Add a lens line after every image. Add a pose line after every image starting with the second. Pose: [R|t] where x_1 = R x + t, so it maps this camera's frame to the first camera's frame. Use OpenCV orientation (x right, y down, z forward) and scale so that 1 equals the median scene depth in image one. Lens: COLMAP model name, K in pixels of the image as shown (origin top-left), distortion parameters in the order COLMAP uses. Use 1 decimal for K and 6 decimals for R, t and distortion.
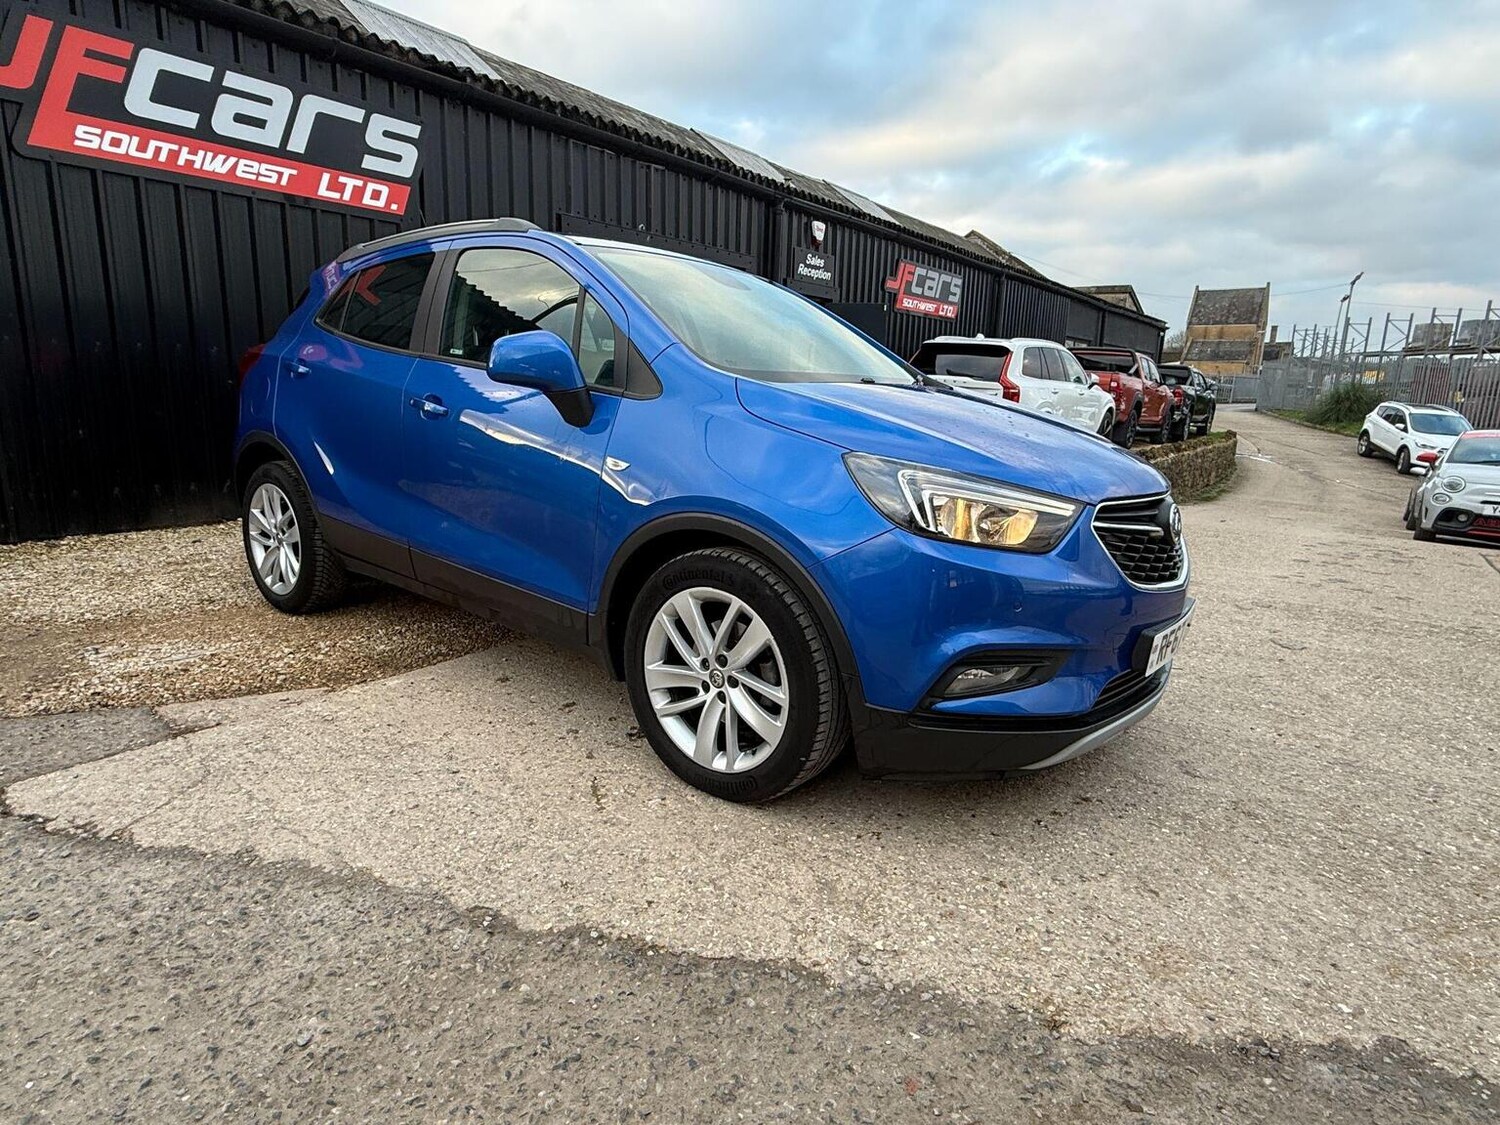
lens RADIAL K [[842.9, 0, 749.2], [0, 842.9, 561.6], [0, 0, 1]] dist [-0.000461, 0.001091]
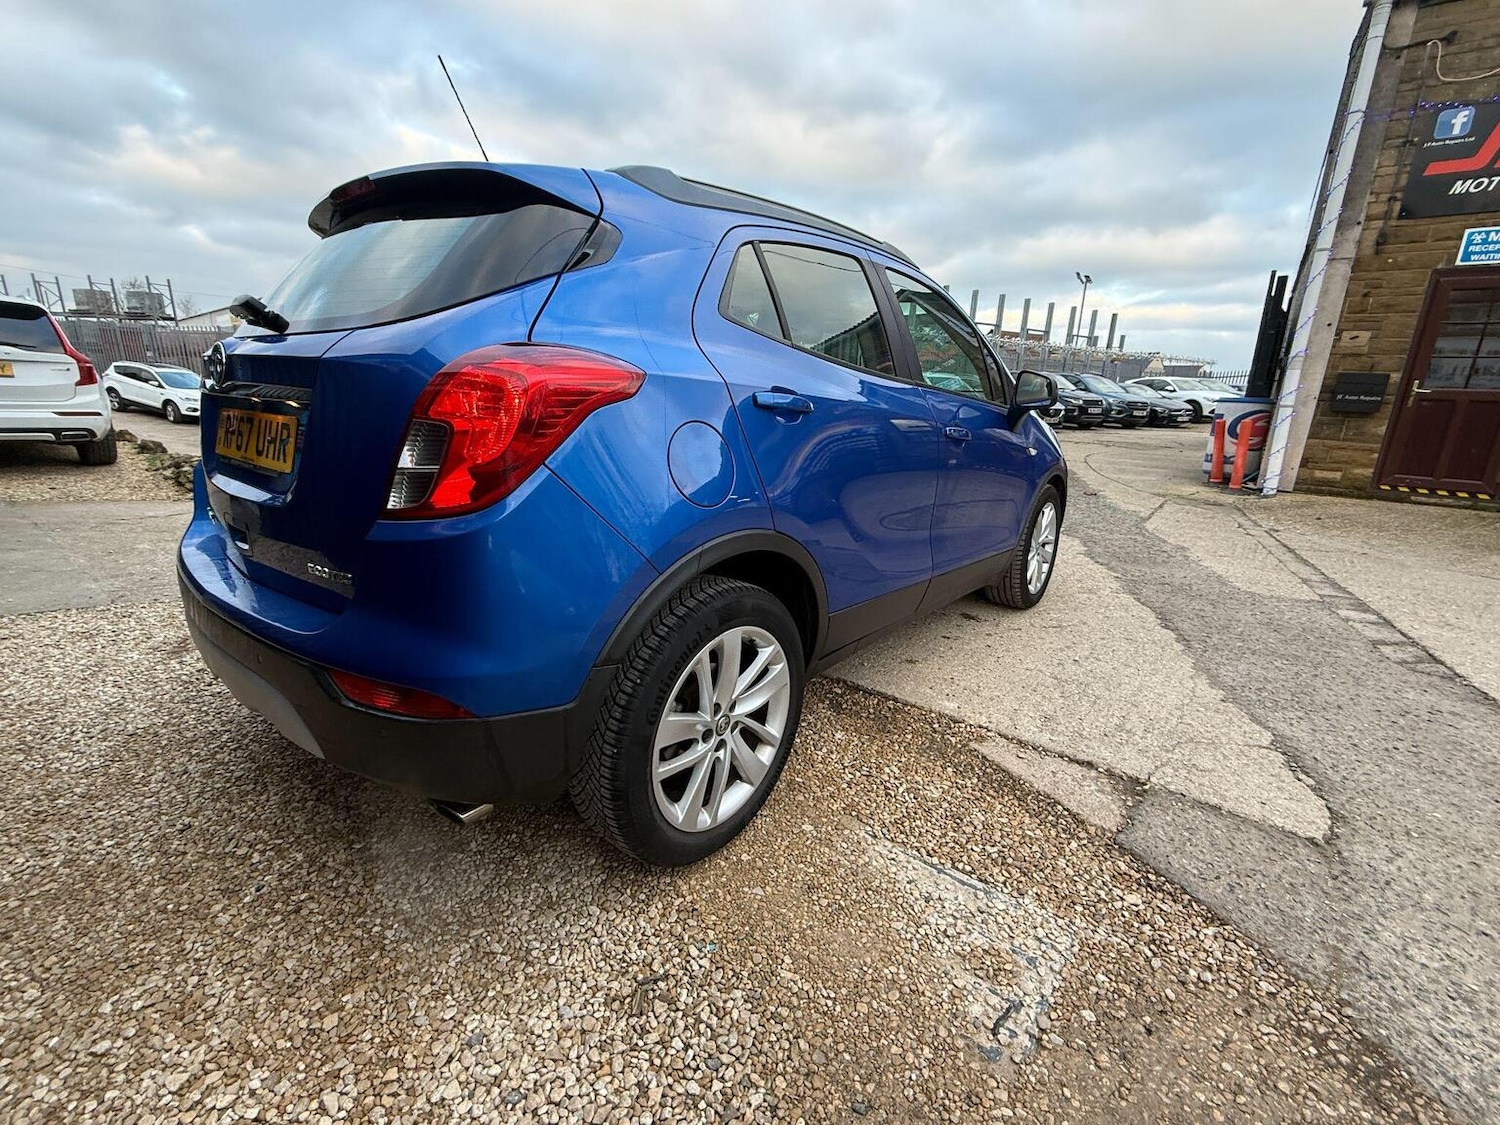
lens RADIAL K [[651.0, 0, 749.3], [0, 651.0, 563.4], [0, 0, 1]] dist [-0.001303, -0.000162]
pose [[0.019690, -0.300009, 0.953733, -0.771898], [0.178962, 0.939570, 0.291859, -0.202195], [-0.983659, 0.164935, 0.072190, 0.783500]]
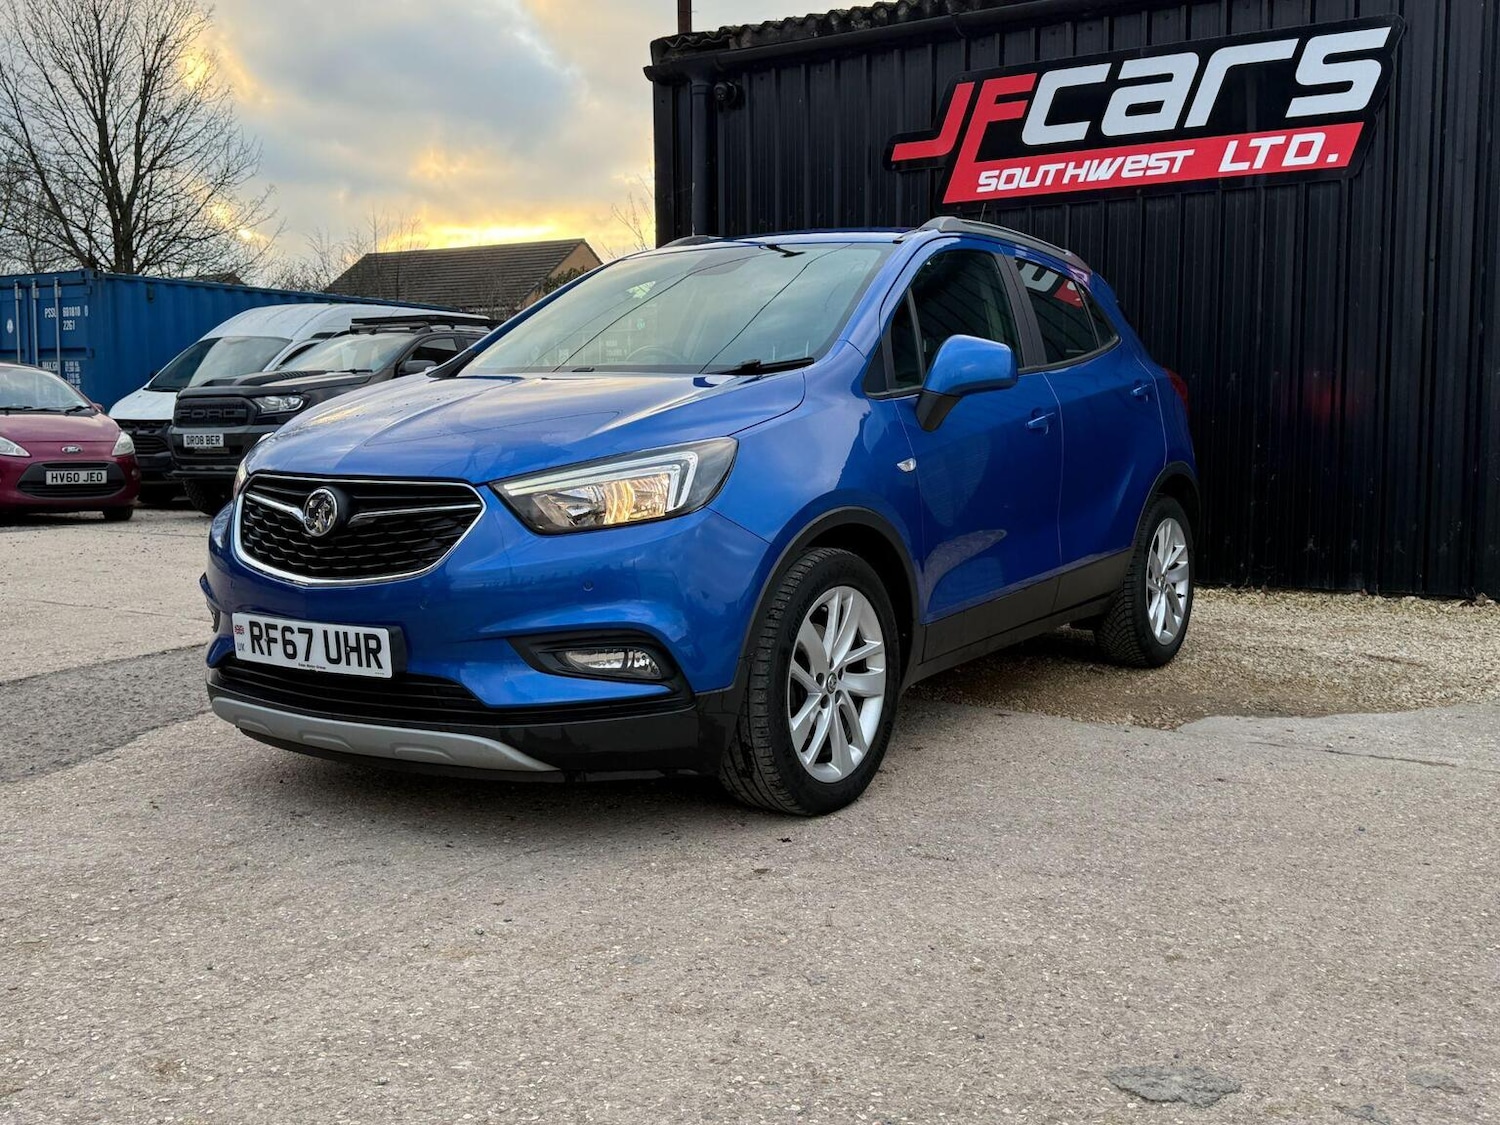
lens RADIAL K [[1525.0, 0, 754.5], [0, 1525.0, 563.4], [0, 0, 1]] dist [0.048781, 0.000000]
pose [[0.077040, 0.061889, -0.995105, 1.058330], [-0.207068, 0.977302, 0.044751, -0.078805], [0.975288, 0.202607, 0.088106, 0.660949]]
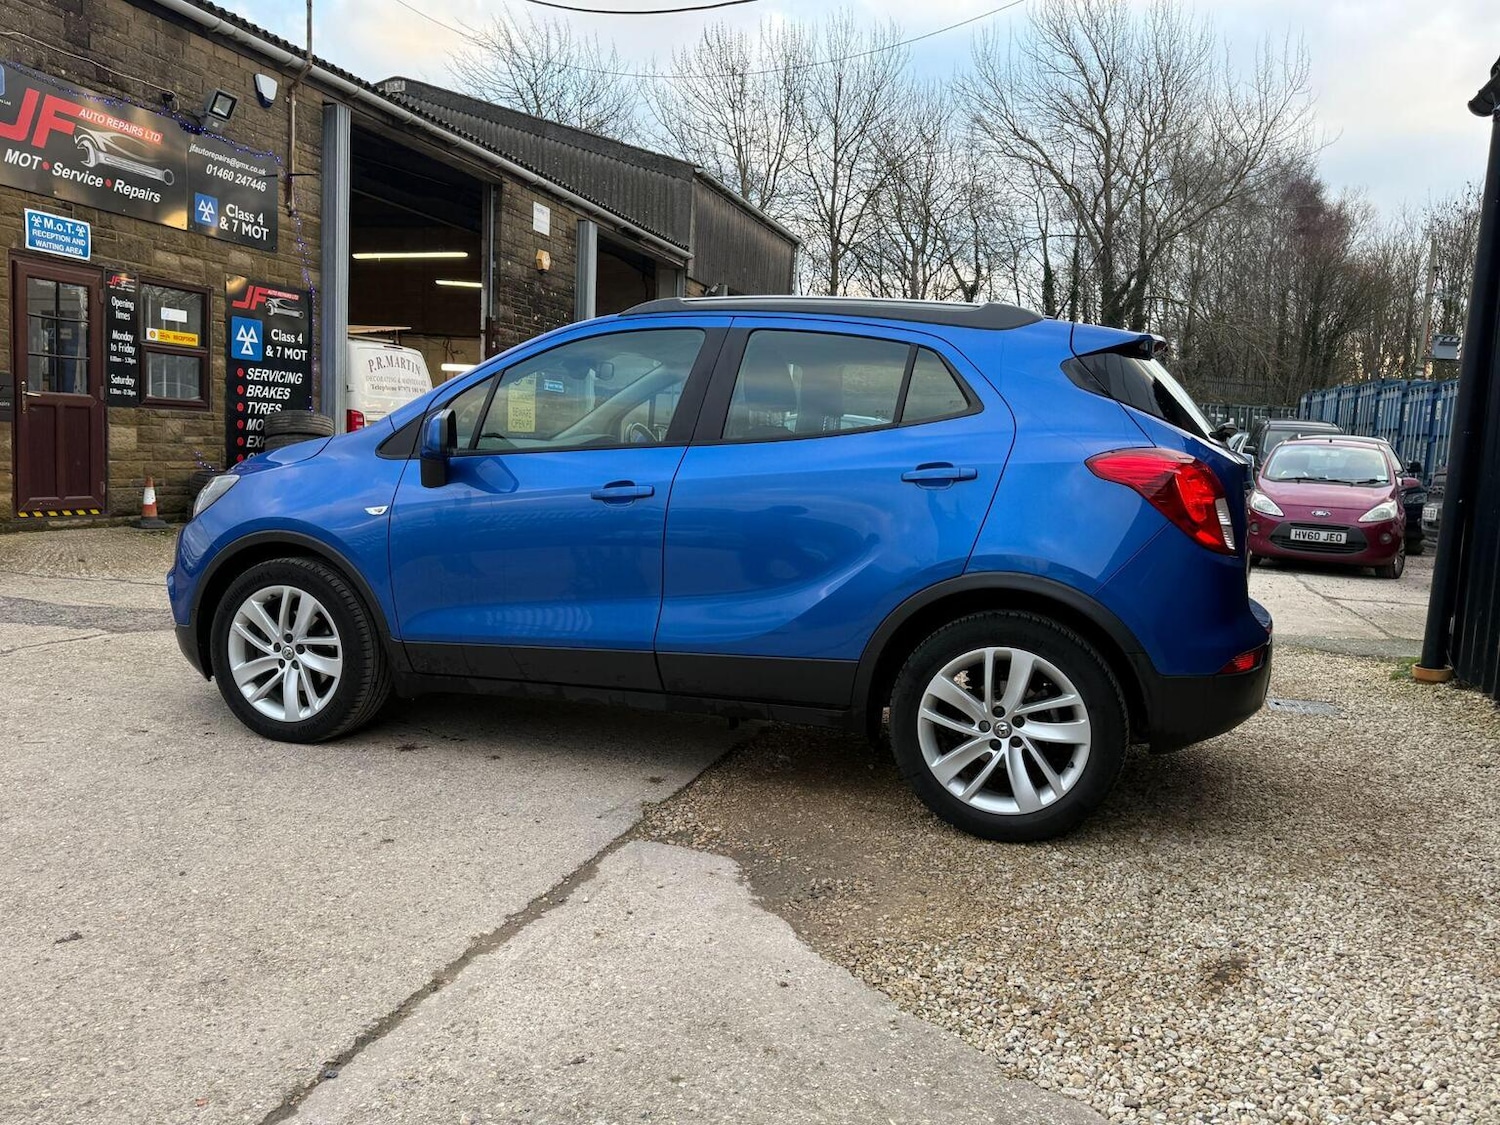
lens RADIAL K [[1189.2, 0, 746.1], [0, 1189.2, 569.2], [0, 0, 1]] dist [0.054591, -0.067517]
pose [[-0.945219, -0.043155, -0.323572, 0.178889], [-0.142333, 0.946522, 0.289547, -0.379340], [0.293773, 0.319740, -0.900813, 1.749546]]
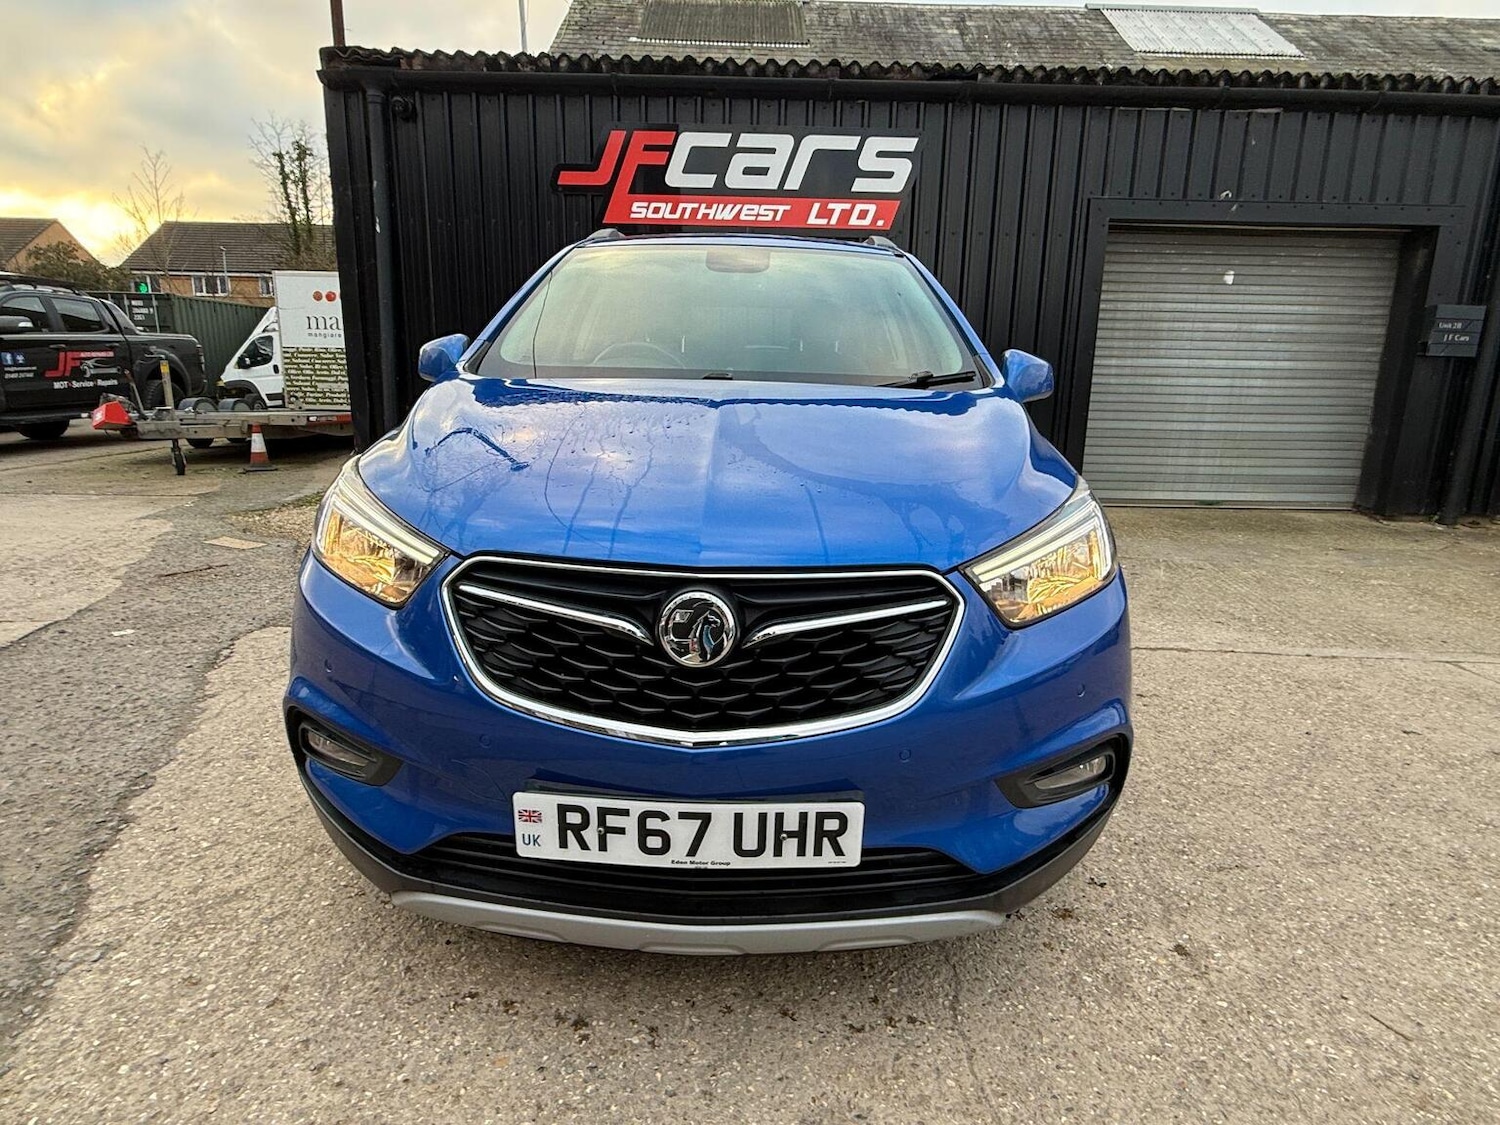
lens RADIAL K [[842.9, 0, 742.0], [0, 842.9, 561.1], [0, 0, 1]] dist [-0.000461, 0.001091]
pose [[0.598971, 0.157940, -0.785040, 0.476830], [-0.171981, 0.982852, 0.066519, -0.065533], [0.782084, 0.095169, 0.615863, 0.347167]]
